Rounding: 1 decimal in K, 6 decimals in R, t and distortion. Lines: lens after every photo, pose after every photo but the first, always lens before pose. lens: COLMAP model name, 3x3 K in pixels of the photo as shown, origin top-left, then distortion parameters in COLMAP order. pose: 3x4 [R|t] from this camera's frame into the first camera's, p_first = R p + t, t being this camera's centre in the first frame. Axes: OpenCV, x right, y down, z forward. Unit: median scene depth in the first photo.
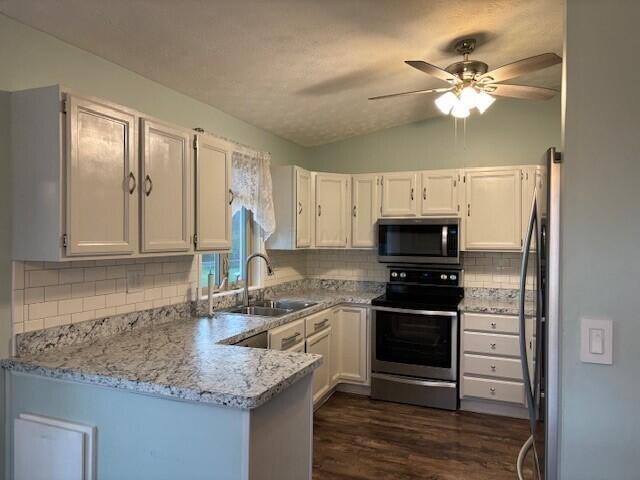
lens RADIAL K [[481.7, 0, 318.6], [0, 481.7, 229.8], [0, 0, 1]] dist [0.111144, -0.137226]
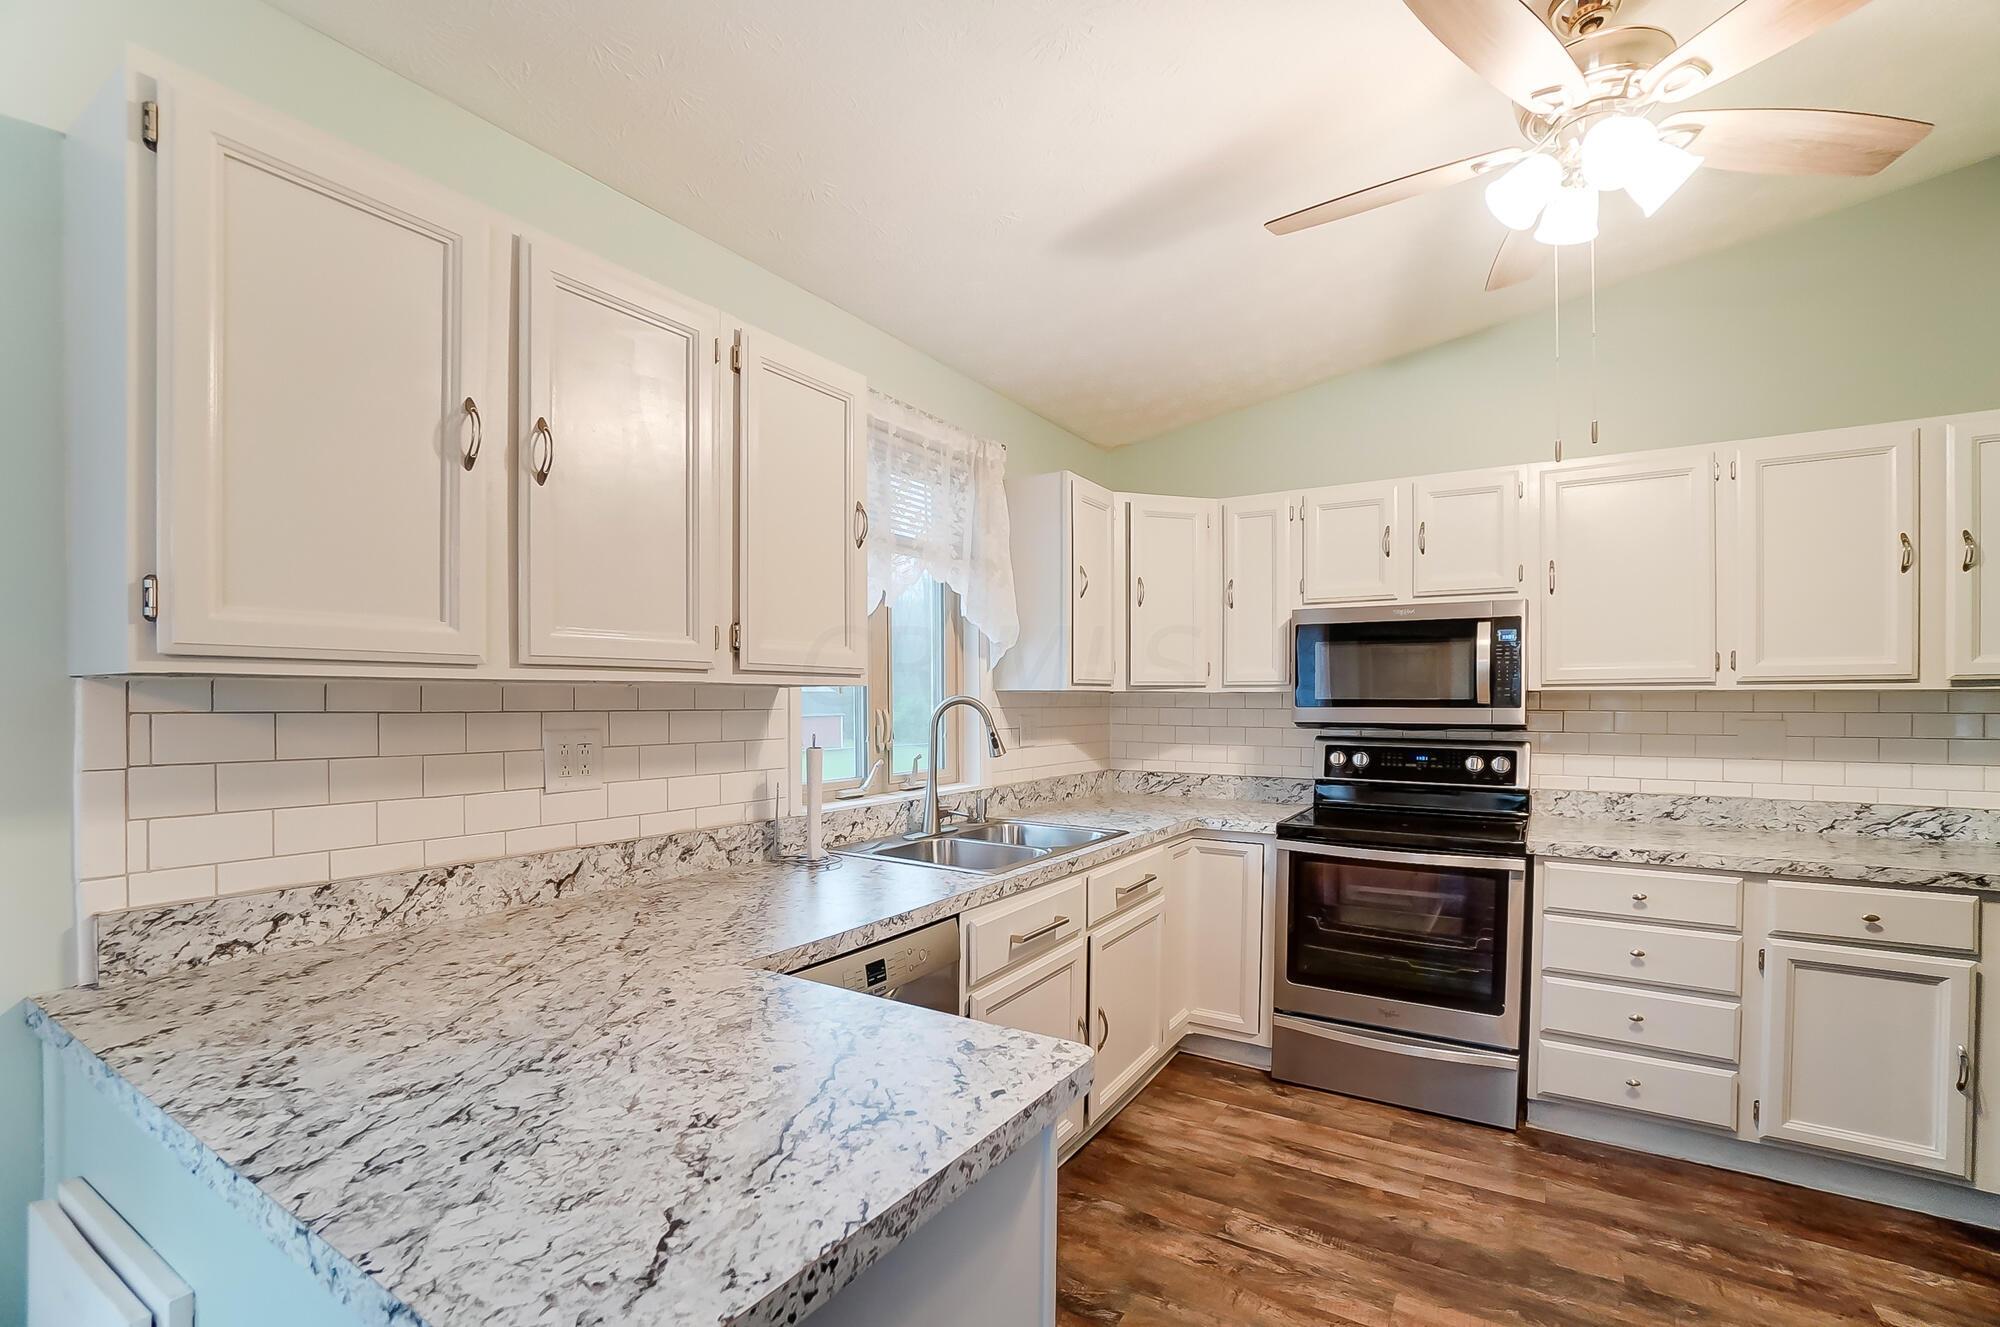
lens RADIAL K [[902.5, 0, 994.6], [0, 902.5, 704.3], [0, 0, 1]] dist [-0.057311, 0.019766]
pose [[0.983074, -0.006042, -0.183109, 0.025418], [0.009929, 0.999744, 0.020321, 0.040415], [0.182940, -0.021795, 0.982883, 0.311984]]
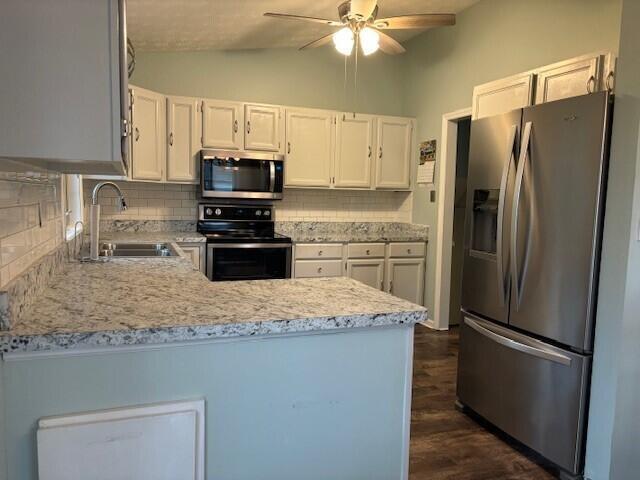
lens RADIAL K [[478.3, 0, 339.5], [0, 478.3, 242.4], [0, 0, 1]] dist [0.004255, 0.000077]
pose [[0.710434, -0.055133, 0.701601, -0.389404], [-0.035197, 0.992896, 0.113664, 0.045339], [-0.702883, -0.105445, 0.703447, 0.196730]]
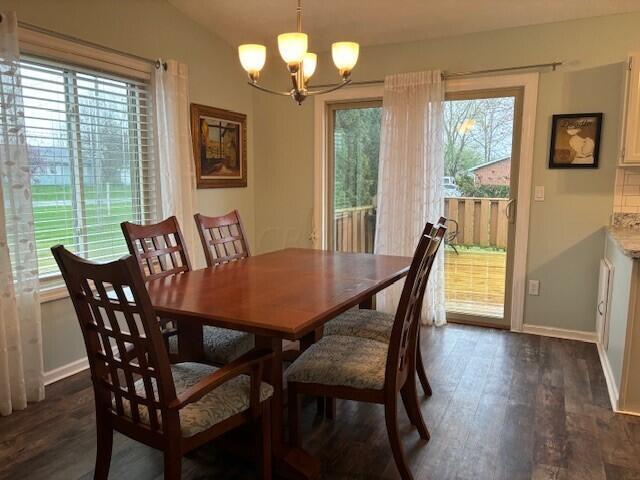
lens RADIAL K [[481.7, 0, 318.6], [0, 481.7, 229.8], [0, 0, 1]] dist [0.111144, -0.137226]
pose [[-0.070382, 0.106548, -0.991813, 0.596206], [0.008897, 0.994307, 0.106184, 0.046948], [0.997480, -0.001350, -0.070930, 0.071506]]
